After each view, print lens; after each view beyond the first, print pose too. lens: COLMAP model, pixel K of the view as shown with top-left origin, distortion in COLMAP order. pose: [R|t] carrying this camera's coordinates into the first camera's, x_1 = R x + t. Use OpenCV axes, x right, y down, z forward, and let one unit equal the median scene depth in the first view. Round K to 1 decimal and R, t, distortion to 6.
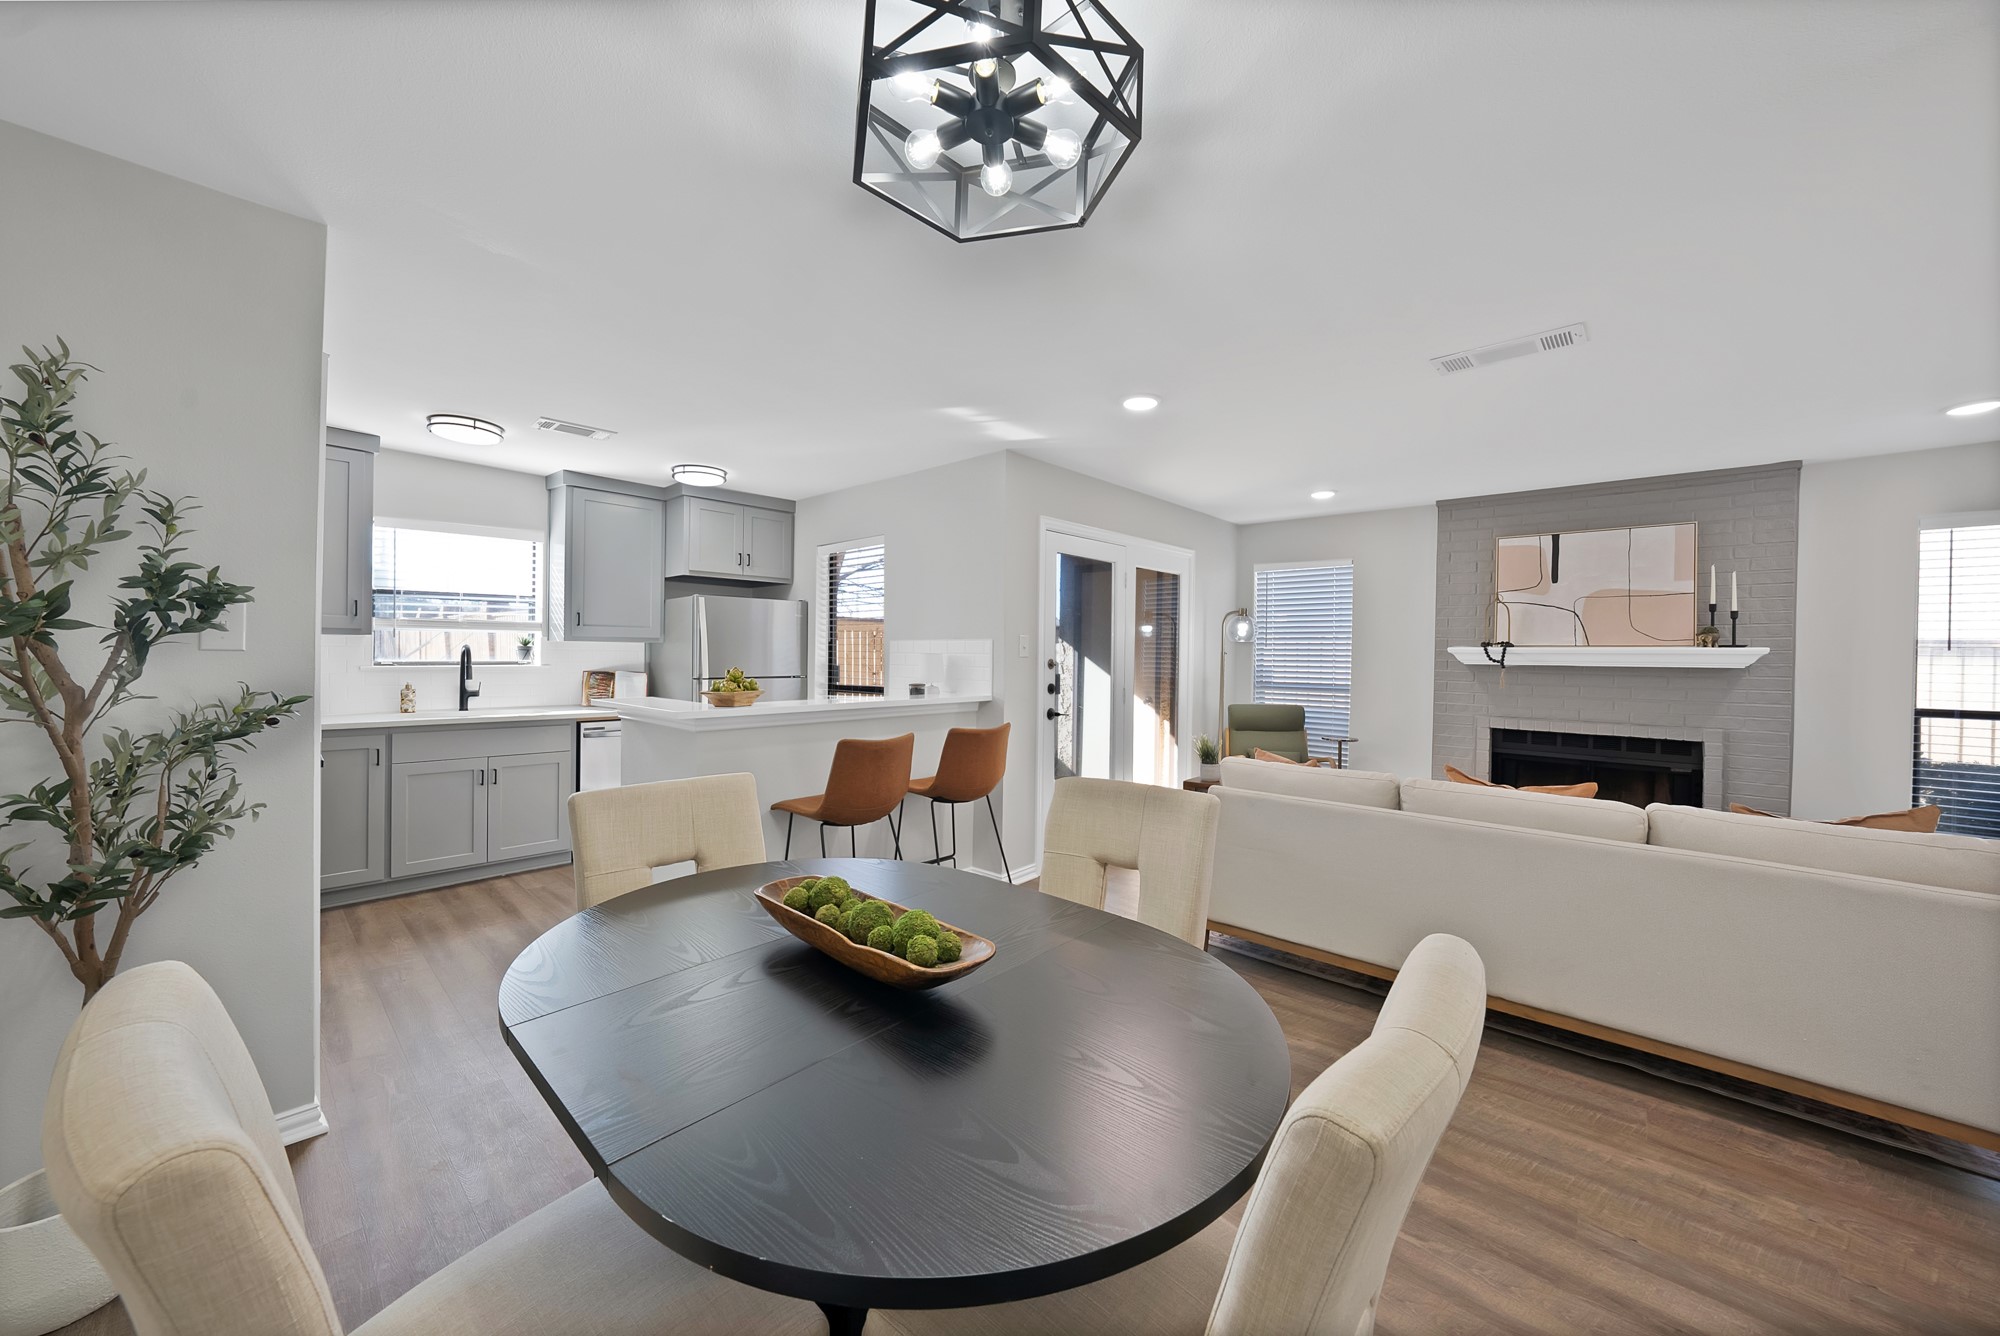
lens RADIAL K [[704.2, 0, 994.0], [0, 704.2, 658.7], [0, 0, 1]] dist [-0.036617, 0.008336]
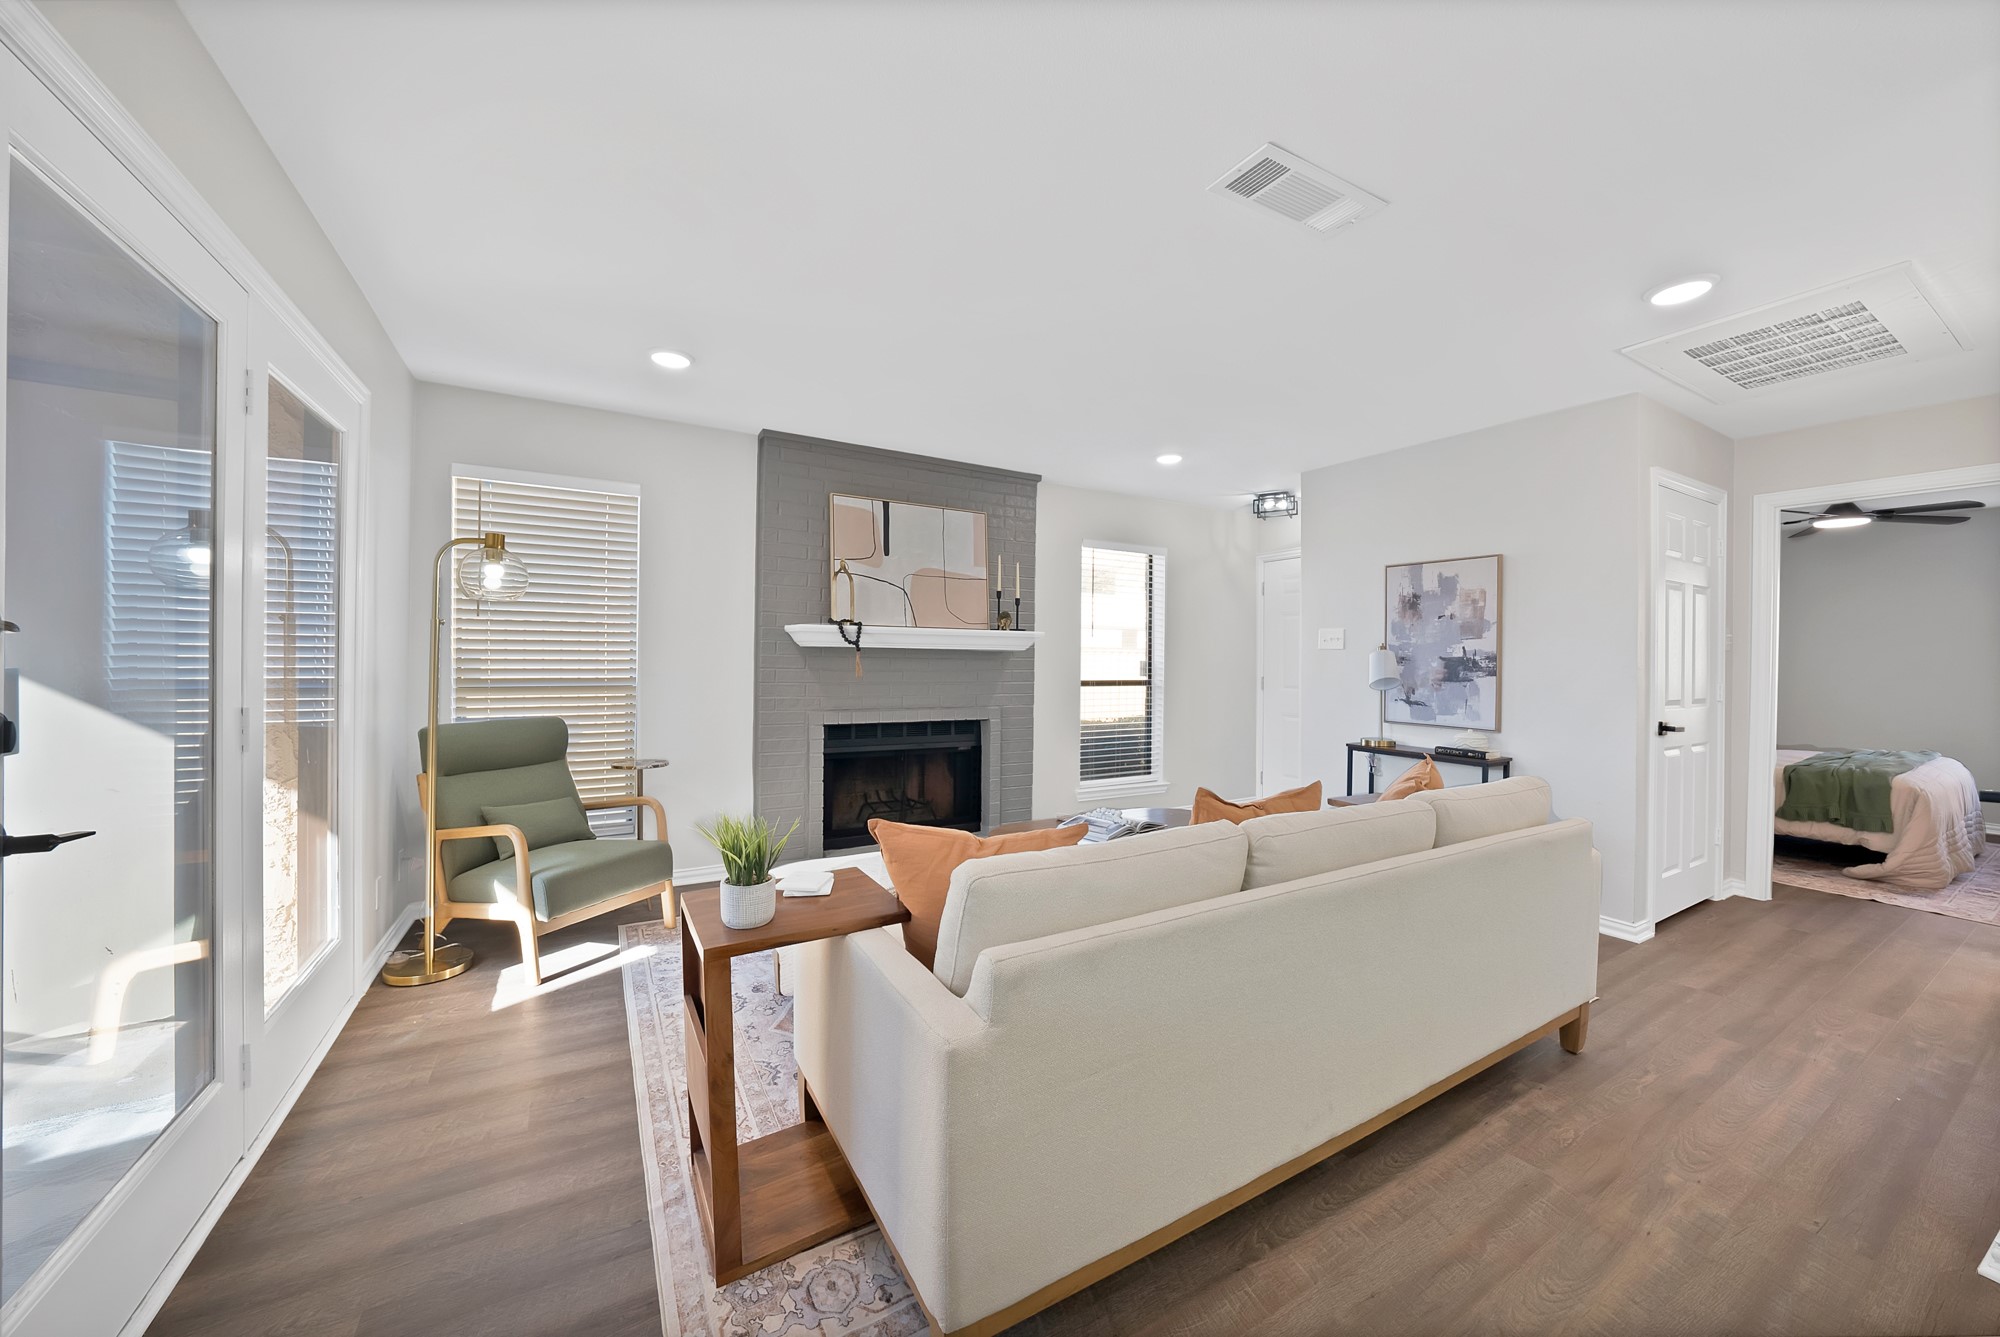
lens RADIAL K [[719.3, 0, 990.2], [0, 719.3, 664.4], [0, 0, 1]] dist [-0.007154, 0.000084]
pose [[0.302015, -0.017586, 0.953141, -0.036033], [0.000713, 0.999834, 0.018222, 0.014189], [-0.953303, -0.004824, 0.301977, 0.590024]]
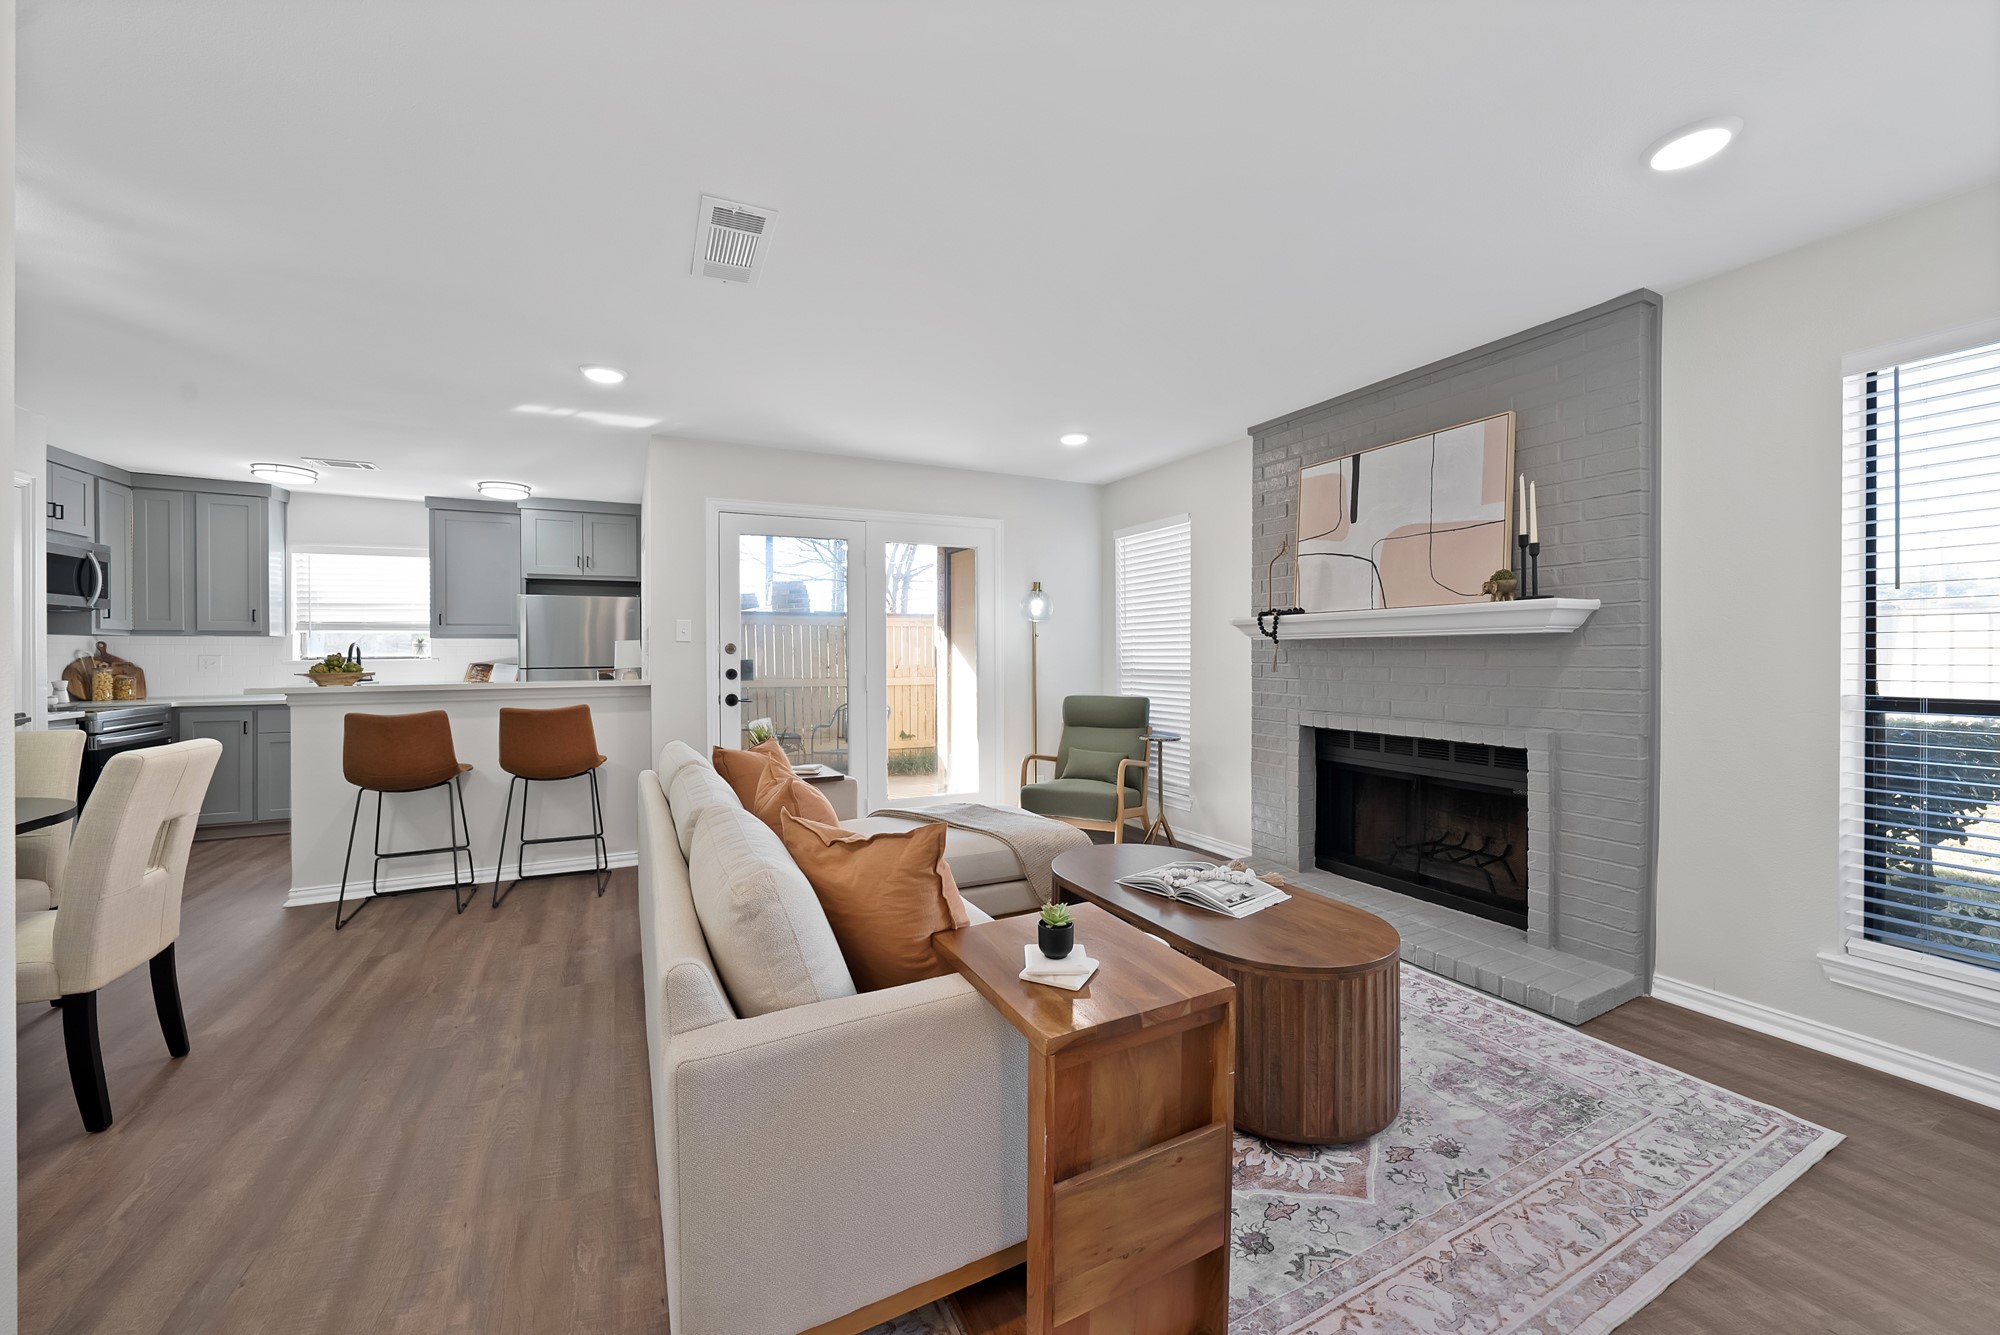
lens RADIAL K [[733.2, 0, 998.6], [0, 733.2, 657.6], [0, 0, 1]] dist [-0.026798, 0.006579]
pose [[0.937031, -0.015111, -0.348919, 0.729725], [0.014188, 0.999886, -0.005201, 0.028768], [0.348958, -0.000077, 0.937138, 0.164989]]
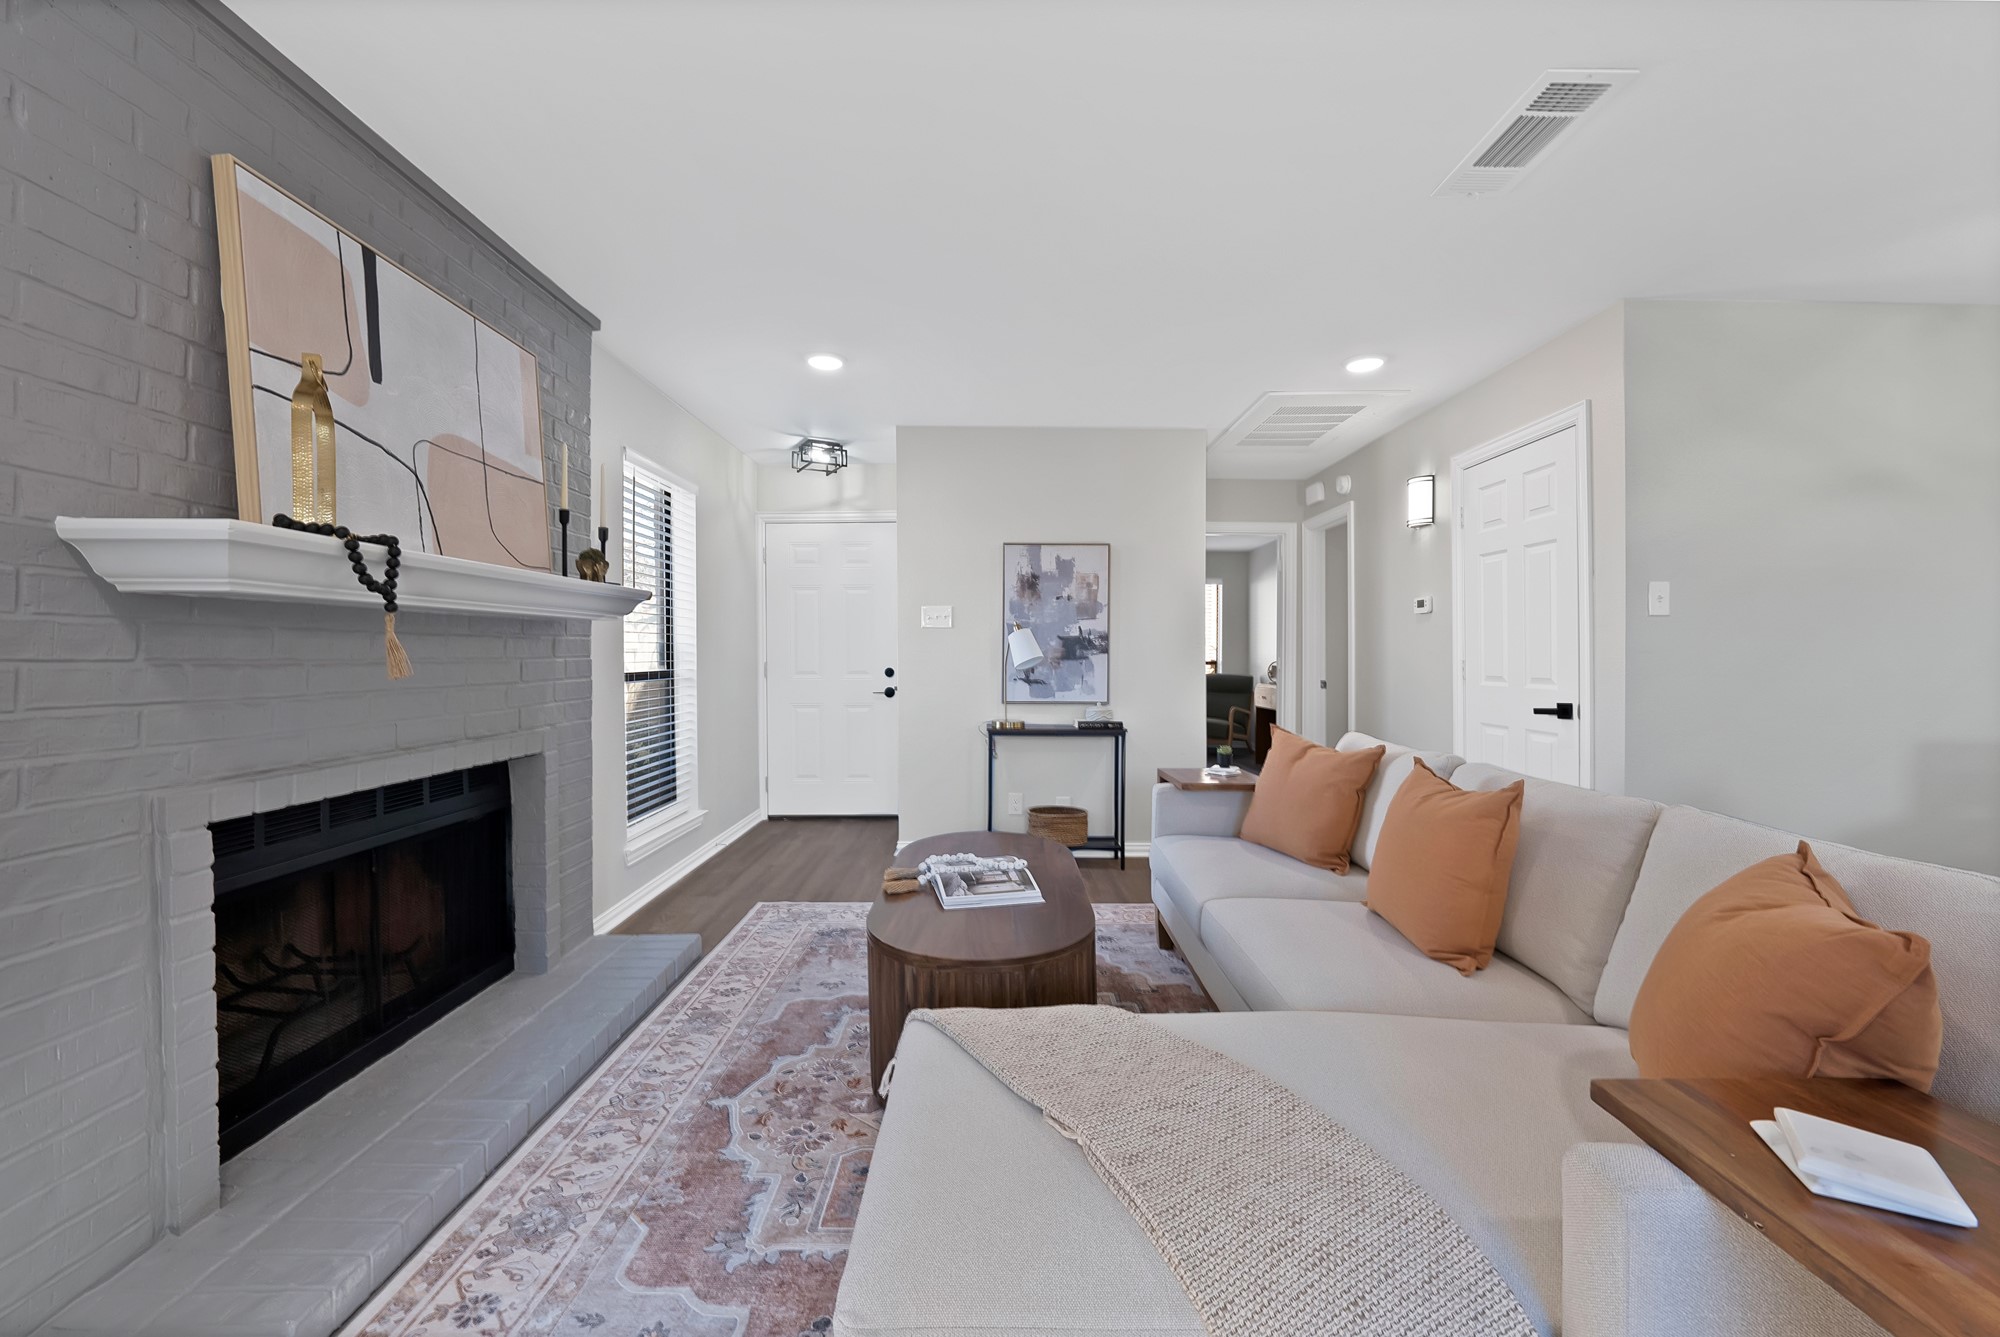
lens RADIAL K [[765.6, 0, 1004.7], [0, 765.6, 651.4], [0, 0, 1]] dist [-0.002357, -0.000034]
pose [[-0.679357, -0.015030, 0.733654, 0.287385], [-0.004783, 0.999860, 0.016055, 0.025213], [-0.733792, 0.007397, -0.679334, 1.031630]]
